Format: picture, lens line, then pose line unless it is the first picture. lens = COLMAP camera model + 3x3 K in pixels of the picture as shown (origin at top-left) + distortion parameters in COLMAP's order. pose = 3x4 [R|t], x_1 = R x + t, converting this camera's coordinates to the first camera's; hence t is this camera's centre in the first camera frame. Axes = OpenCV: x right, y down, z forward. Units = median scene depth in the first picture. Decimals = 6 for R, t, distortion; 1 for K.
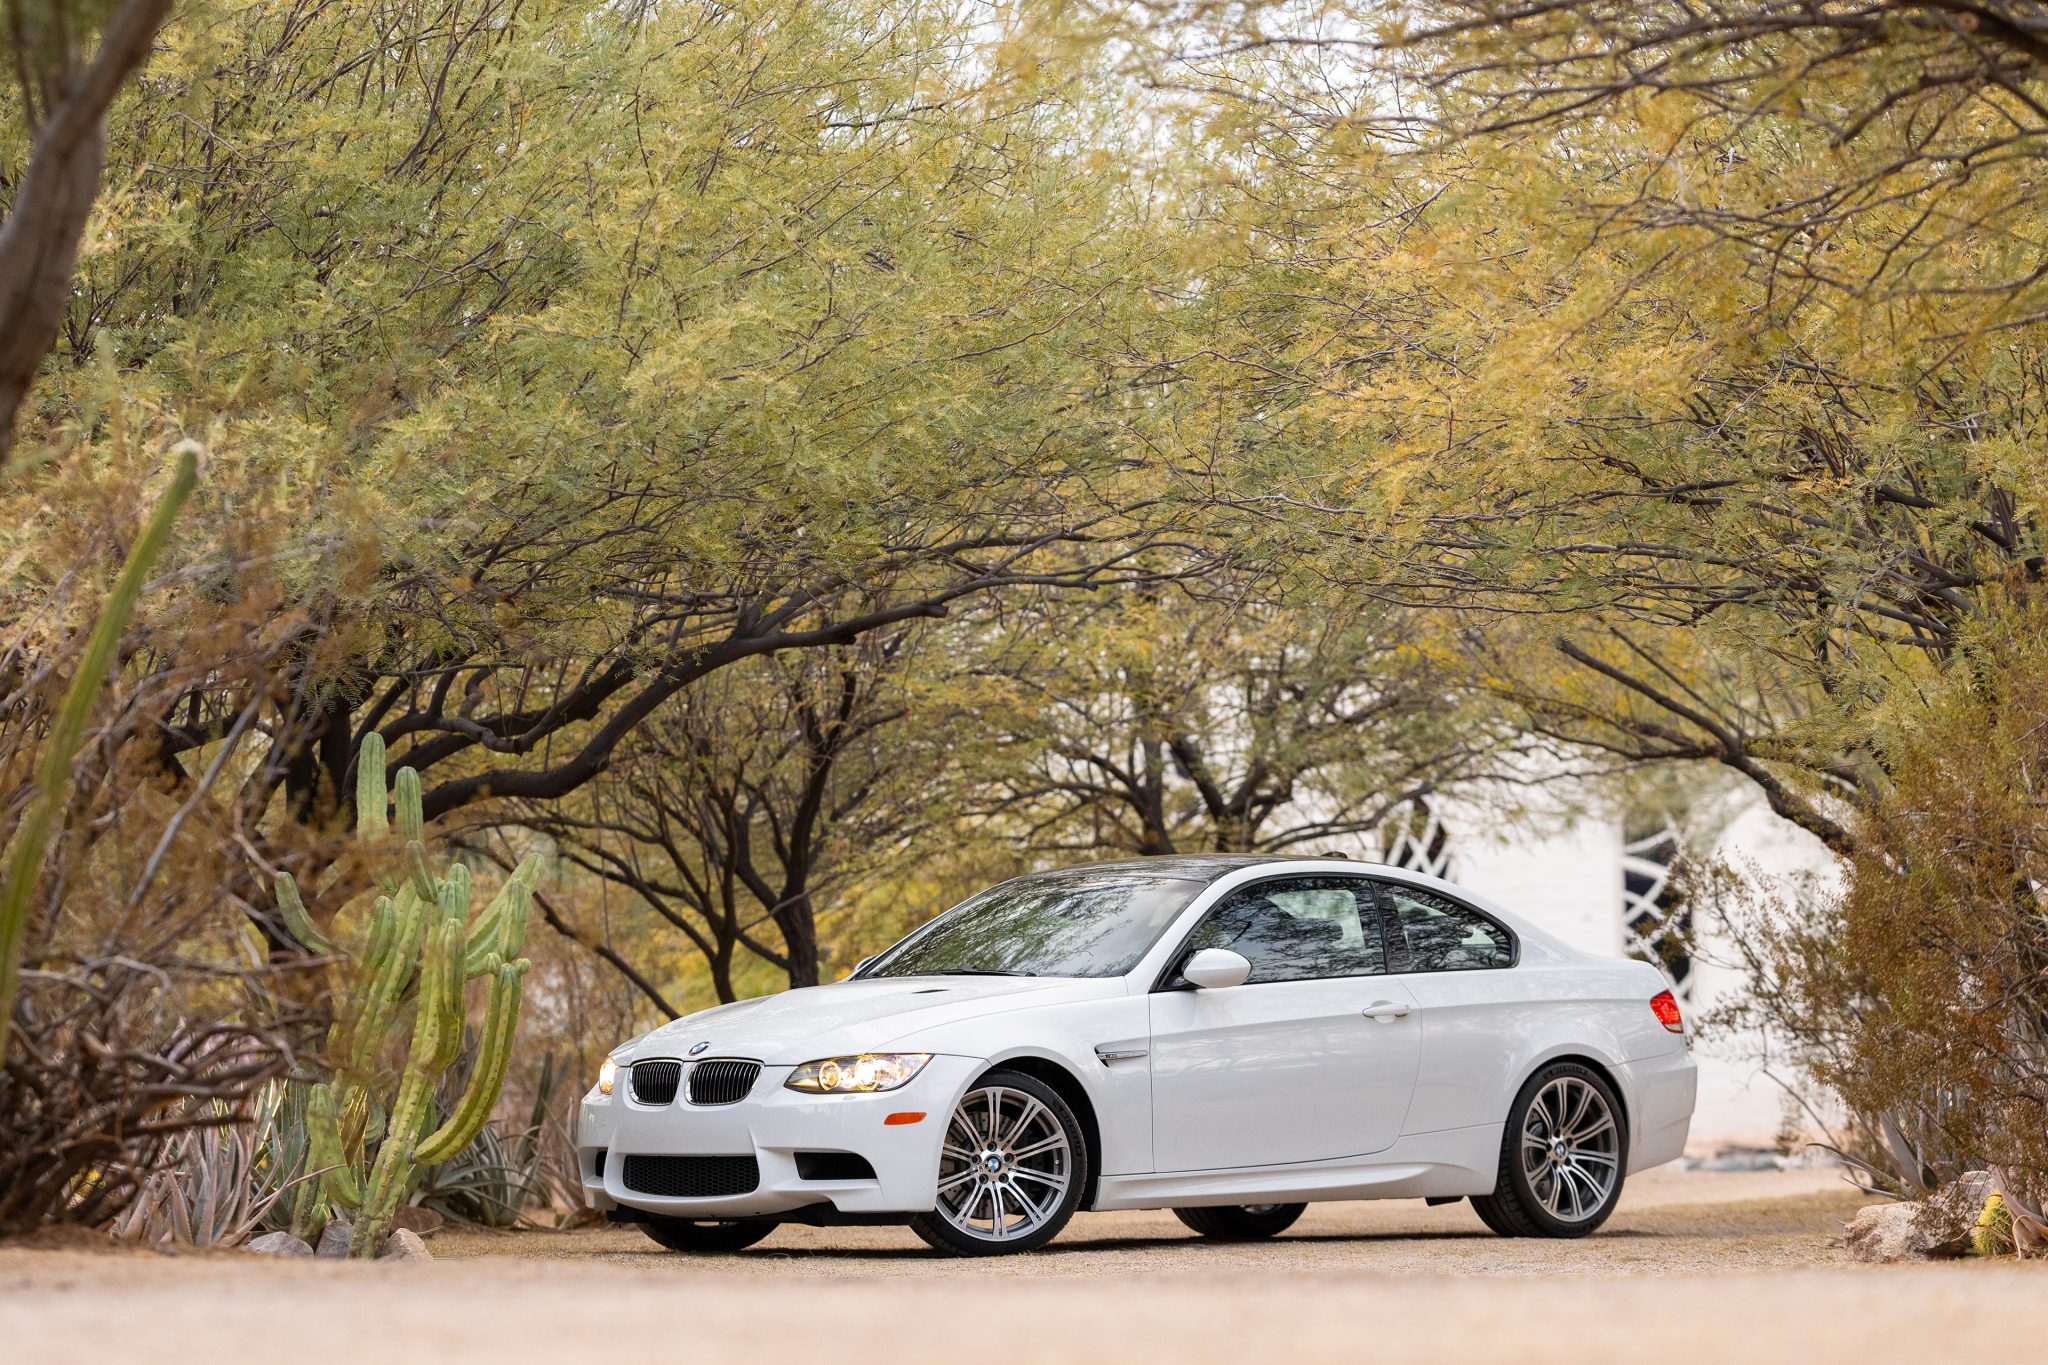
lens RADIAL K [[7295.3, 0, 1024.0], [0, 7295.3, 682.5], [0, 0, 1]] dist [-0.024360, -2.305367]
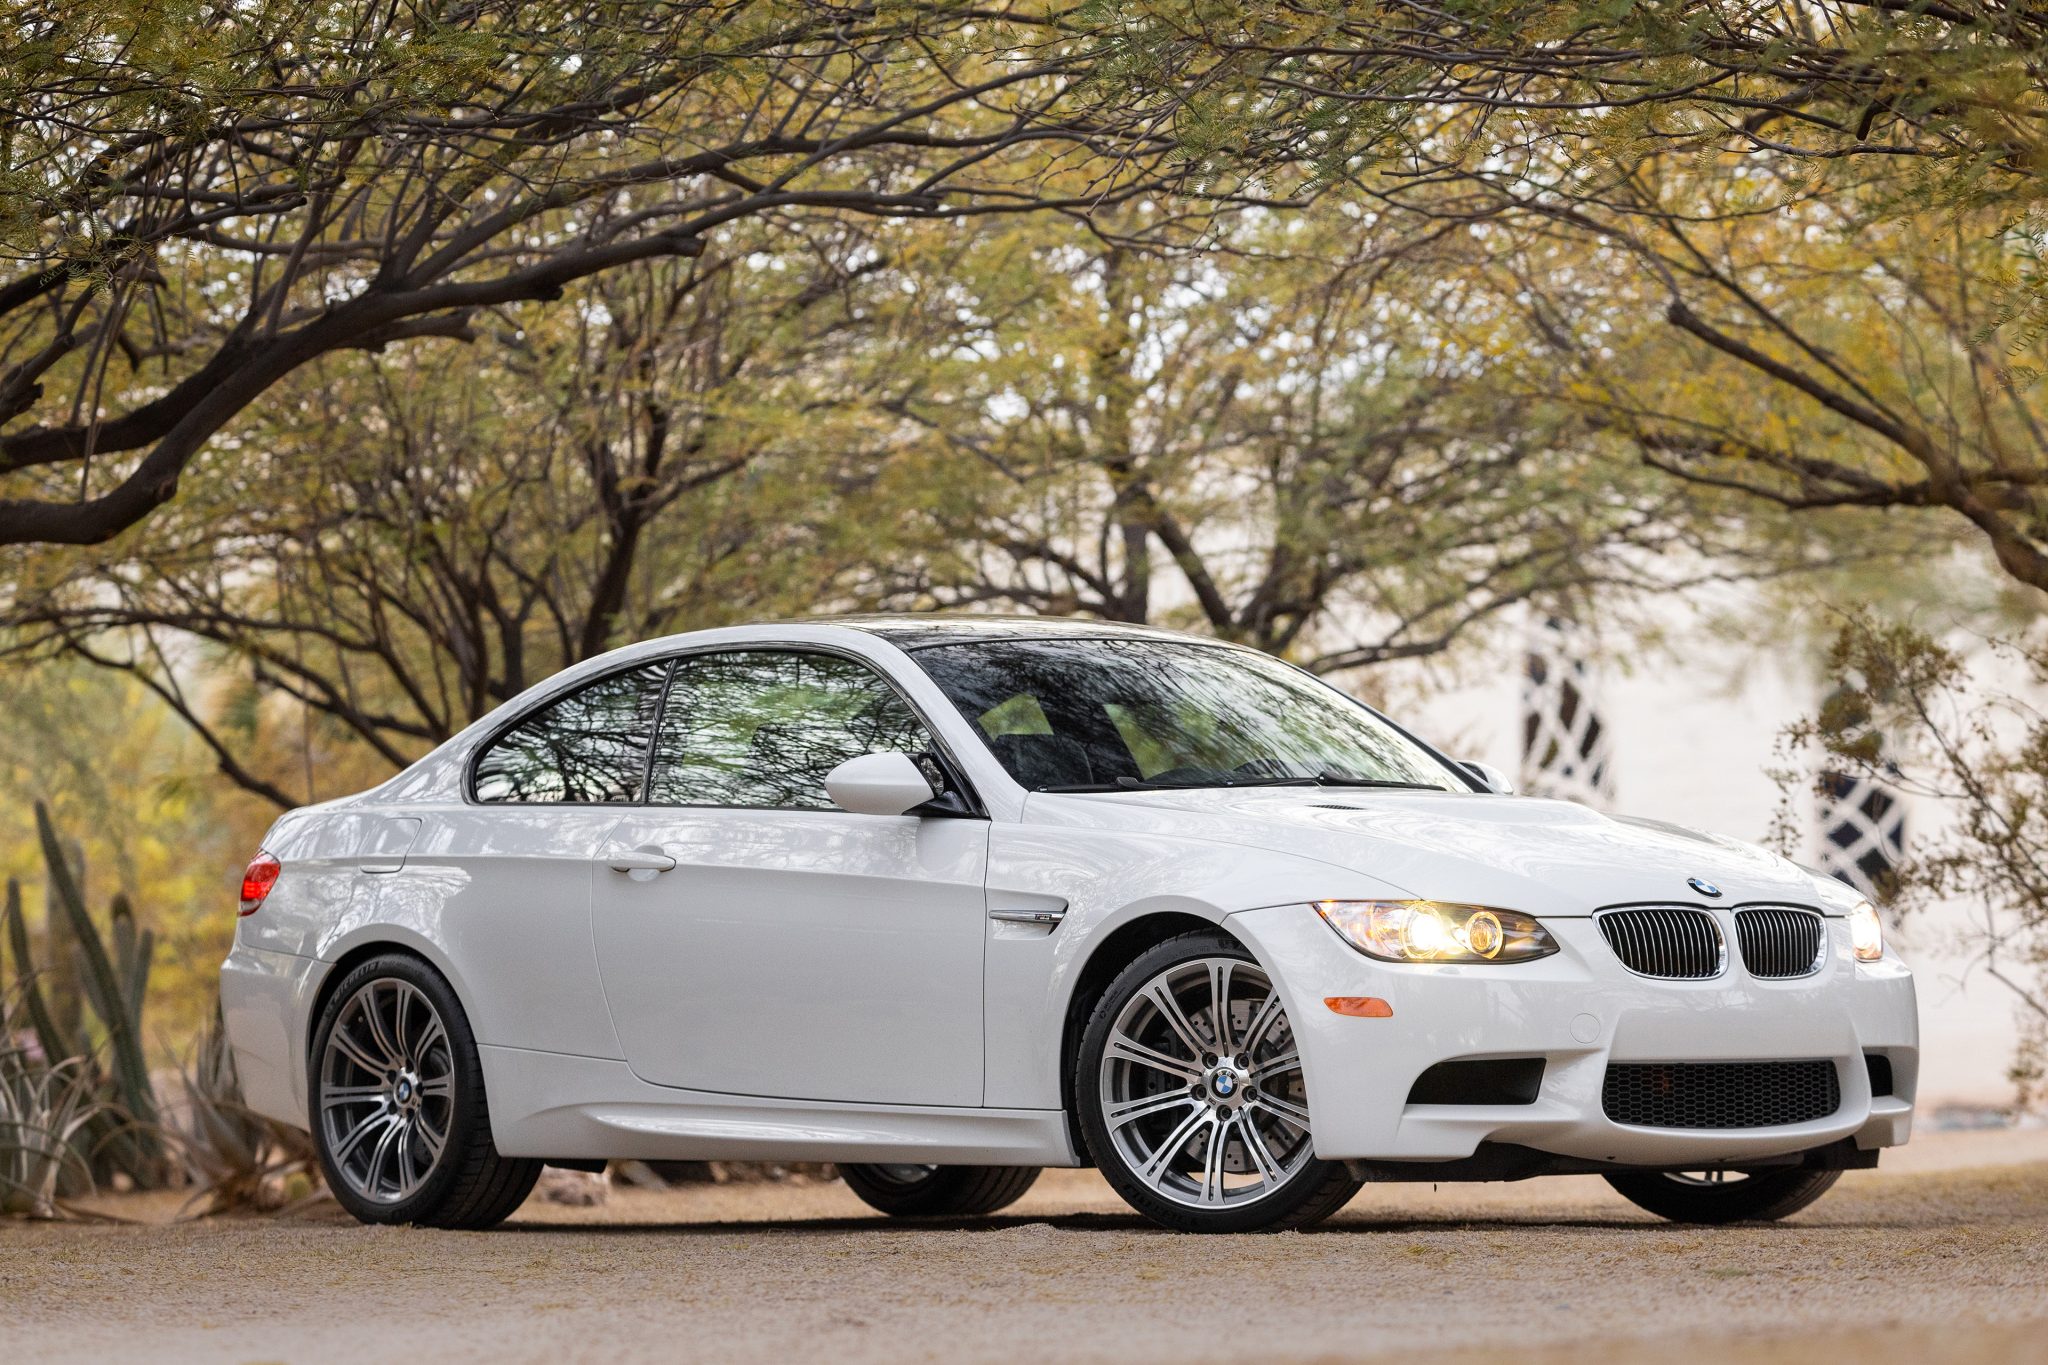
lens RADIAL K [[8742.5, 0, 1024.0], [0, 8742.5, 682.5], [0, 0, 1]] dist [-0.003269, 0.402952]
pose [[0.999950, -0.003746, -0.009241, 0.025460], [0.003877, 0.999891, 0.014264, 0.018331], [0.009187, -0.014299, 0.999856, 0.247024]]
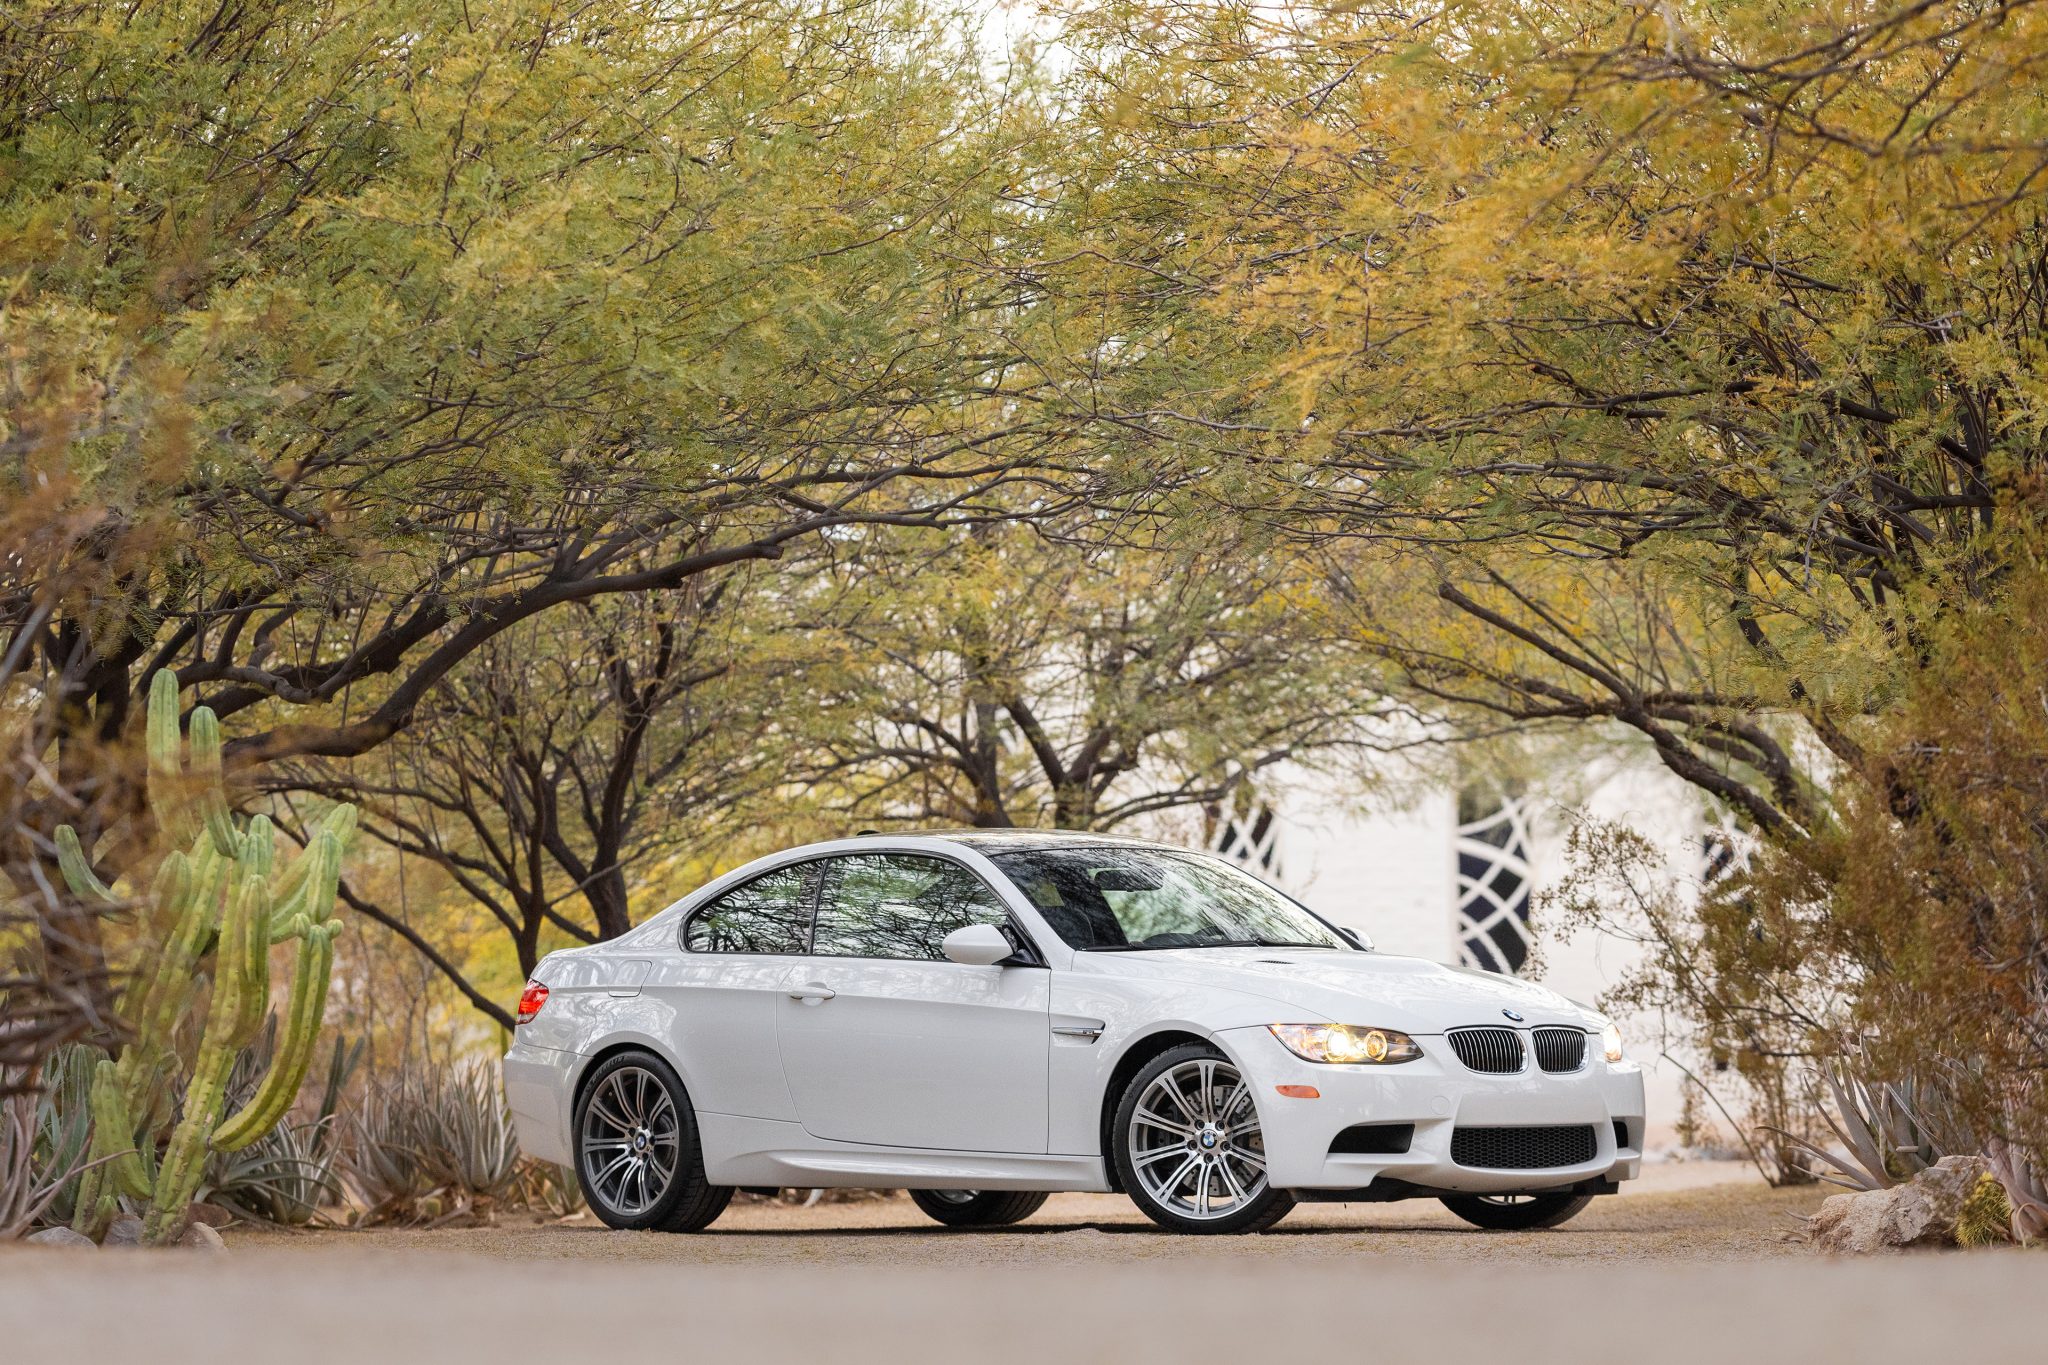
lens RADIAL K [[7656.7, 0, 1024.0], [0, 7656.7, 682.5], [0, 0, 1]] dist [0.016999, -0.527589]
pose [[0.999655, 0.000092, 0.026265, -0.005650], [-0.000176, 0.999995, 0.003218, 0.003636], [-0.026265, -0.003221, 0.999650, 0.037734]]
